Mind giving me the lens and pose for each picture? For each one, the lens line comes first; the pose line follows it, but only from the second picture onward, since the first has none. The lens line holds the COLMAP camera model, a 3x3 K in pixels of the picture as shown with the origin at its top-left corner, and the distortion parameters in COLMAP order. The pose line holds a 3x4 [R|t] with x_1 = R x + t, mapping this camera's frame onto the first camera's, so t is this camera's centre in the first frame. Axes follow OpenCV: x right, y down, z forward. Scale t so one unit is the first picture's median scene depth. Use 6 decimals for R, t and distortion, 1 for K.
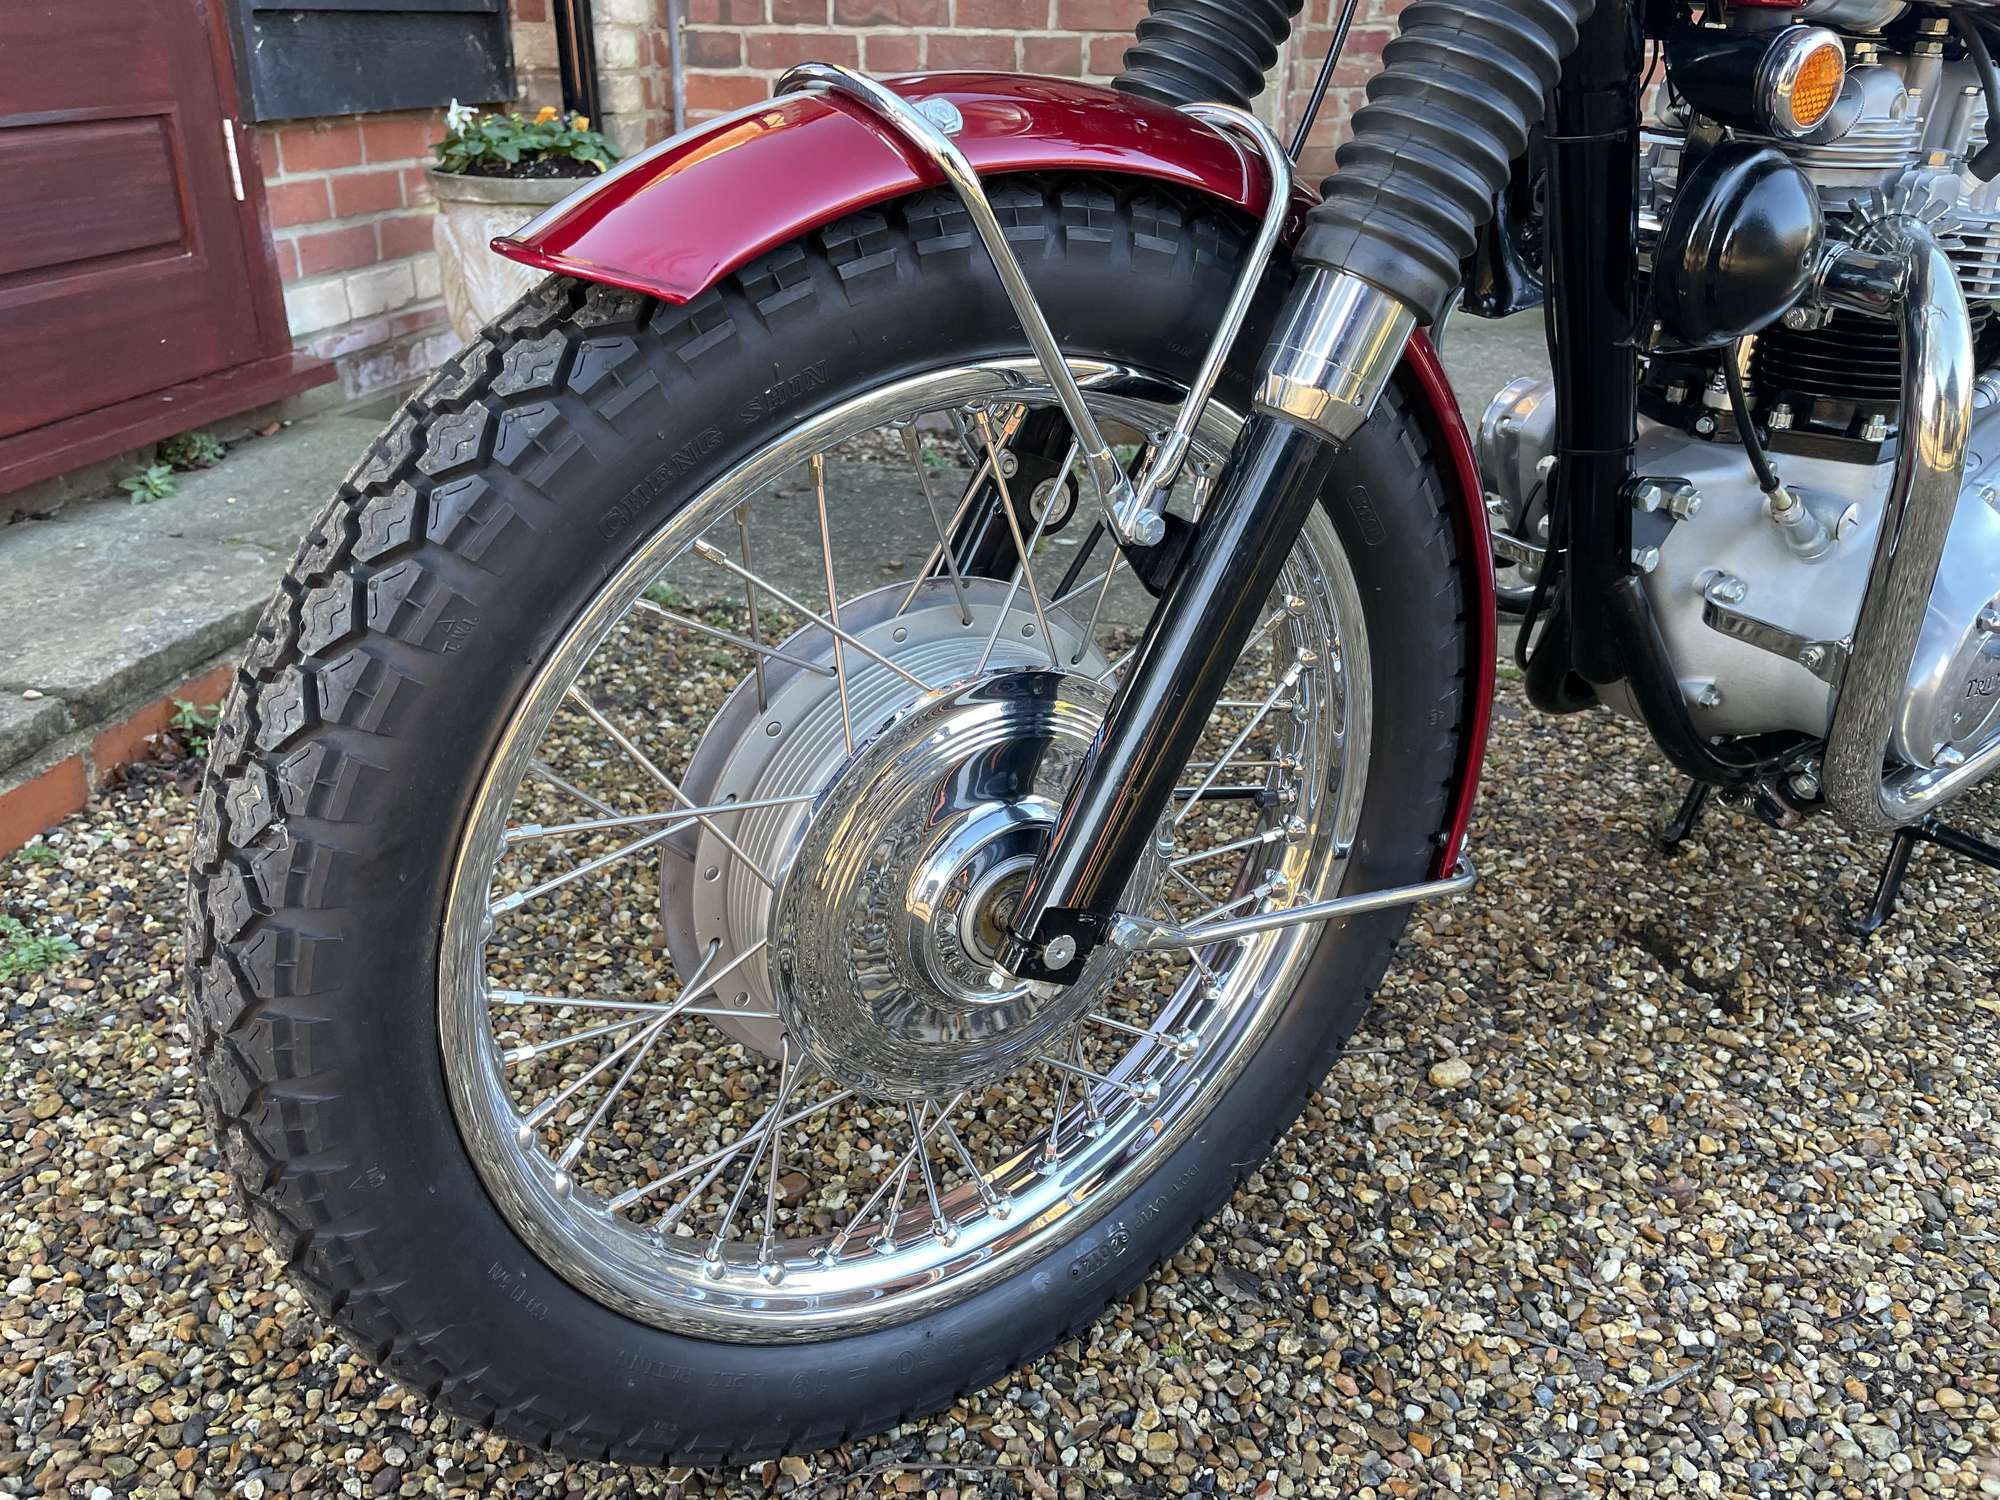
lens RADIAL K [[1551.6, 0, 993.8], [0, 1551.6, 720.5], [0, 0, 1]] dist [0.076940, -0.121496]
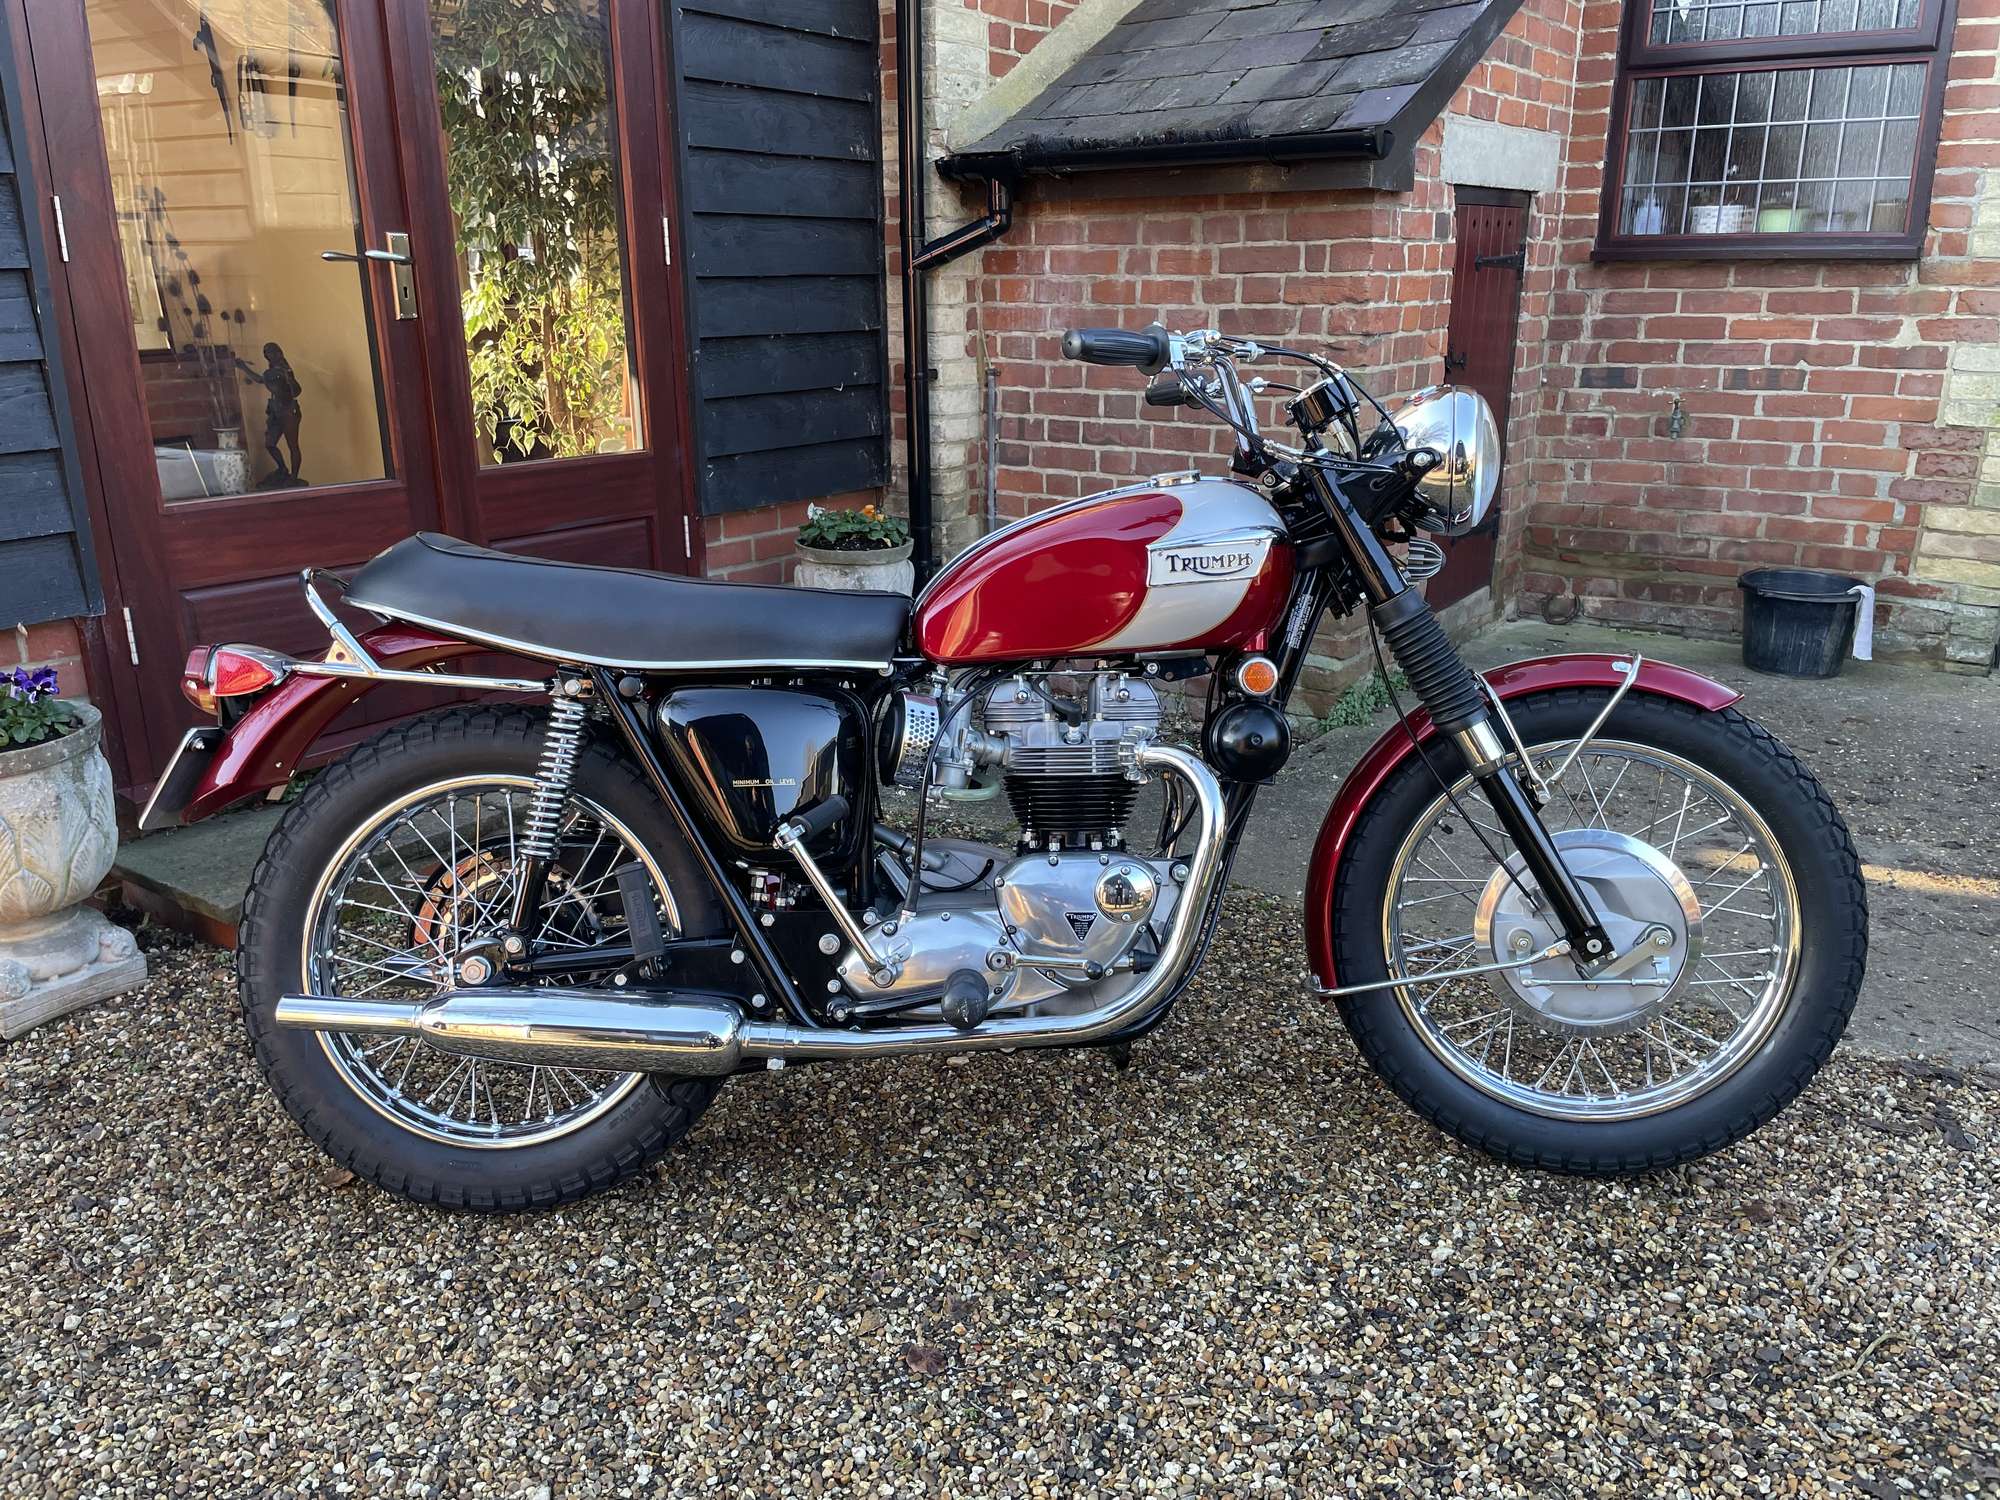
lens RADIAL K [[1551.6, 0, 1007.5], [0, 1551.6, 738.8], [0, 0, 1]] dist [0.076940, -0.121496]
pose [[0.918885, 0.097297, -0.382341, 0.834304], [-0.144162, 0.984903, -0.095830, -0.008559], [0.367244, 0.143176, 0.919039, -0.719644]]
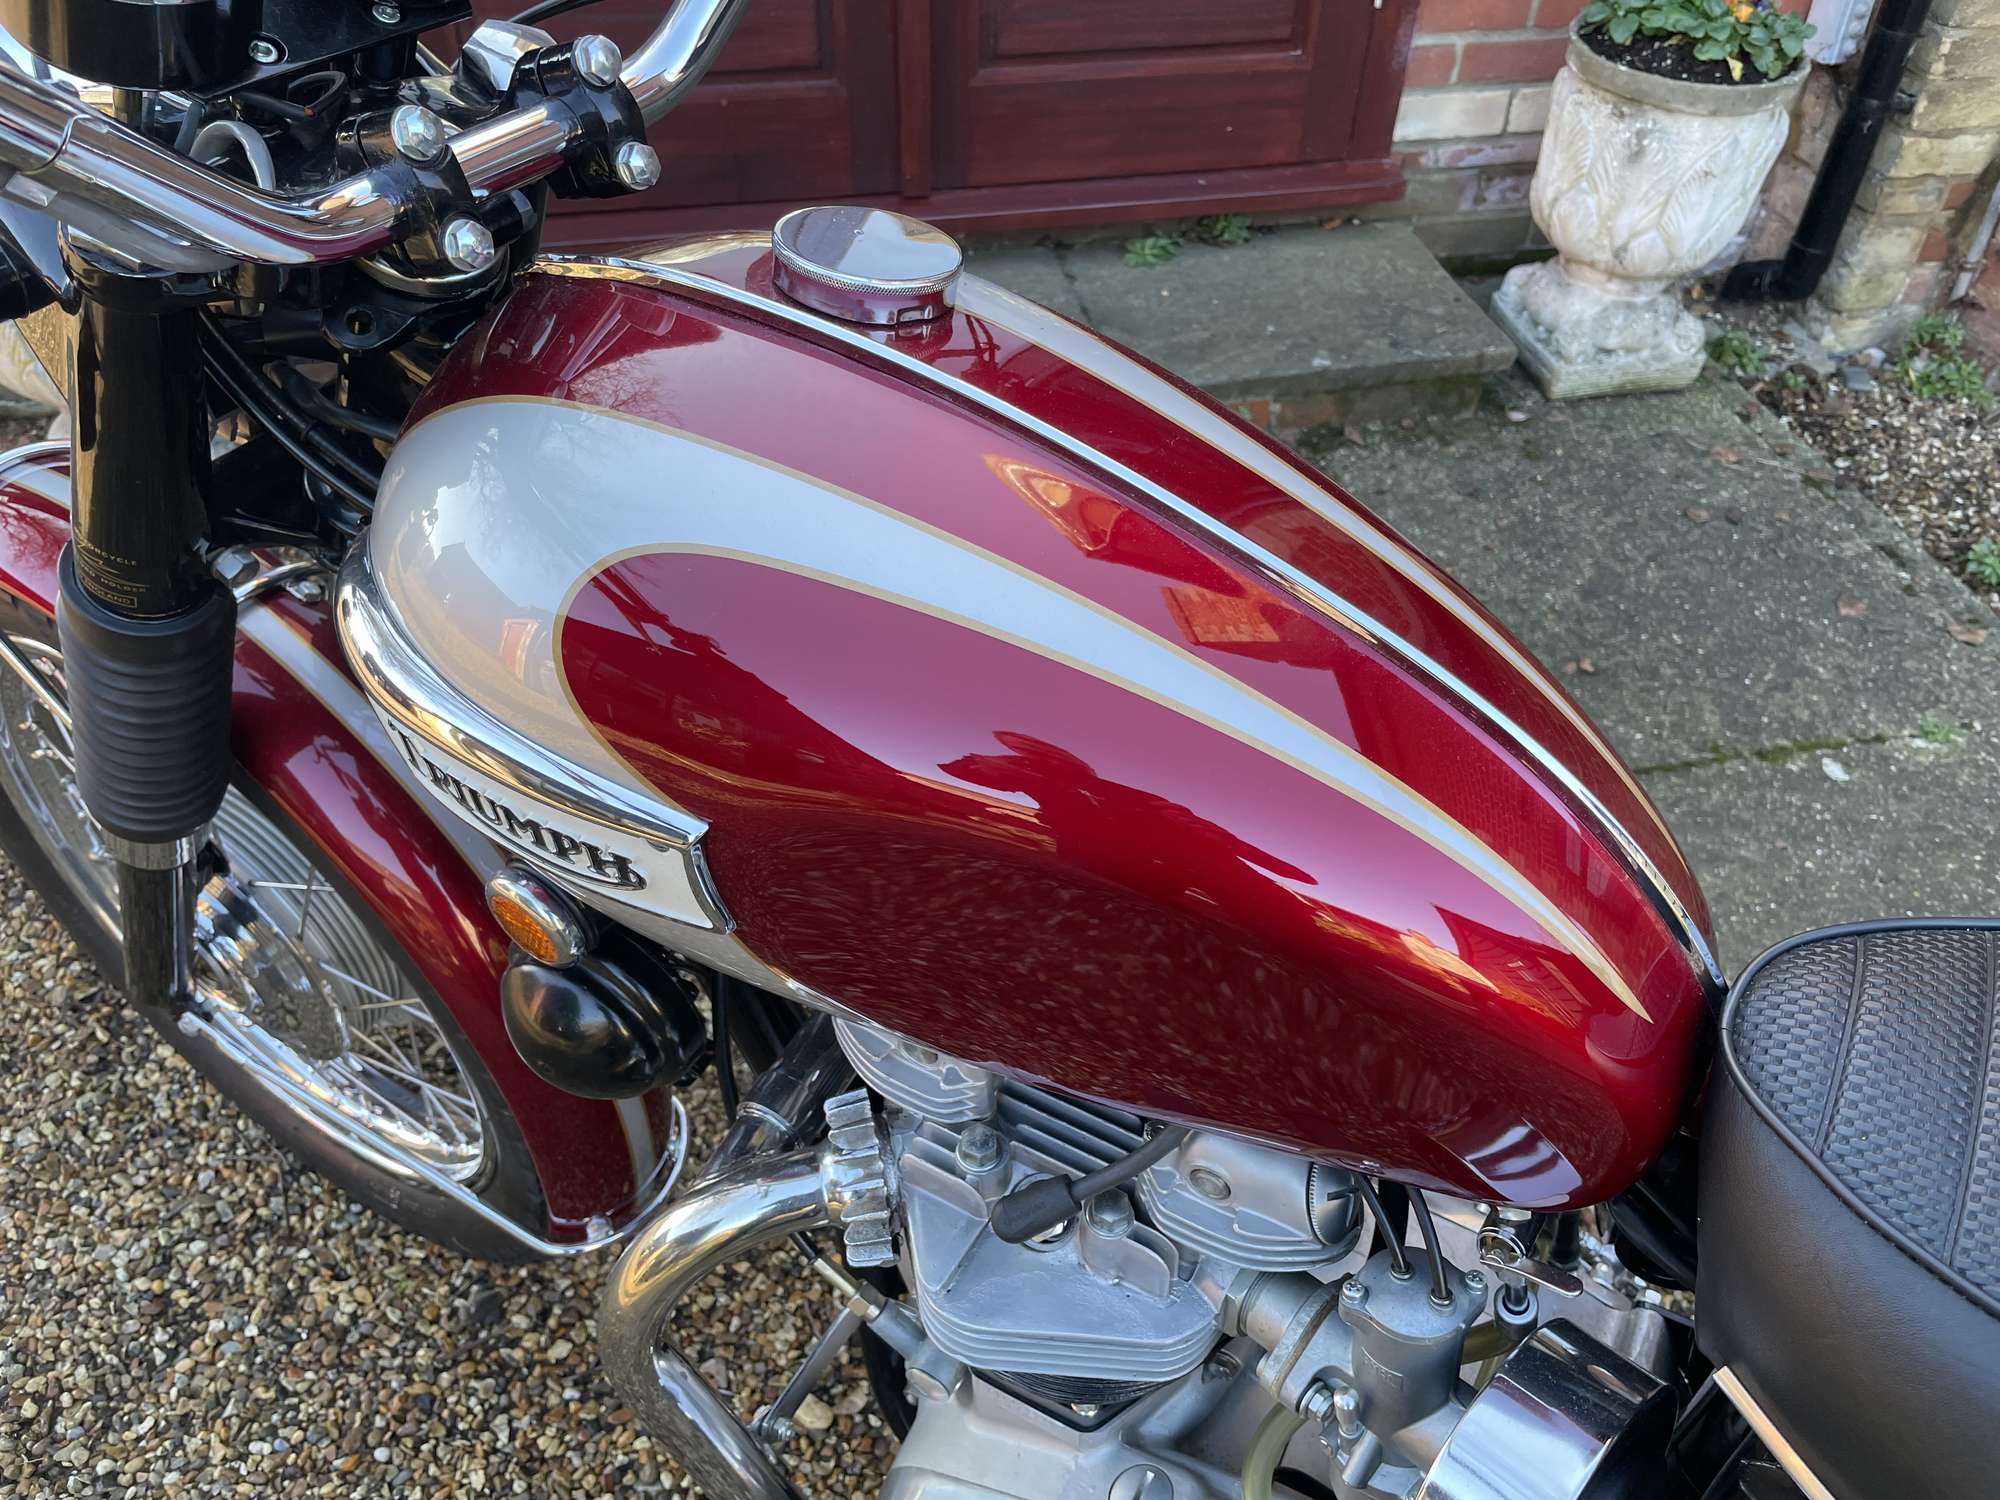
lens RADIAL K [[1551.6, 0, 998.3], [0, 1551.6, 753.4], [0, 0, 1]] dist [0.076940, -0.121496]
pose [[0.415714, 0.613324, -0.671577, 0.586179], [-0.384320, 0.787703, 0.481478, -0.506644], [0.824306, 0.057943, 0.563172, 0.367613]]
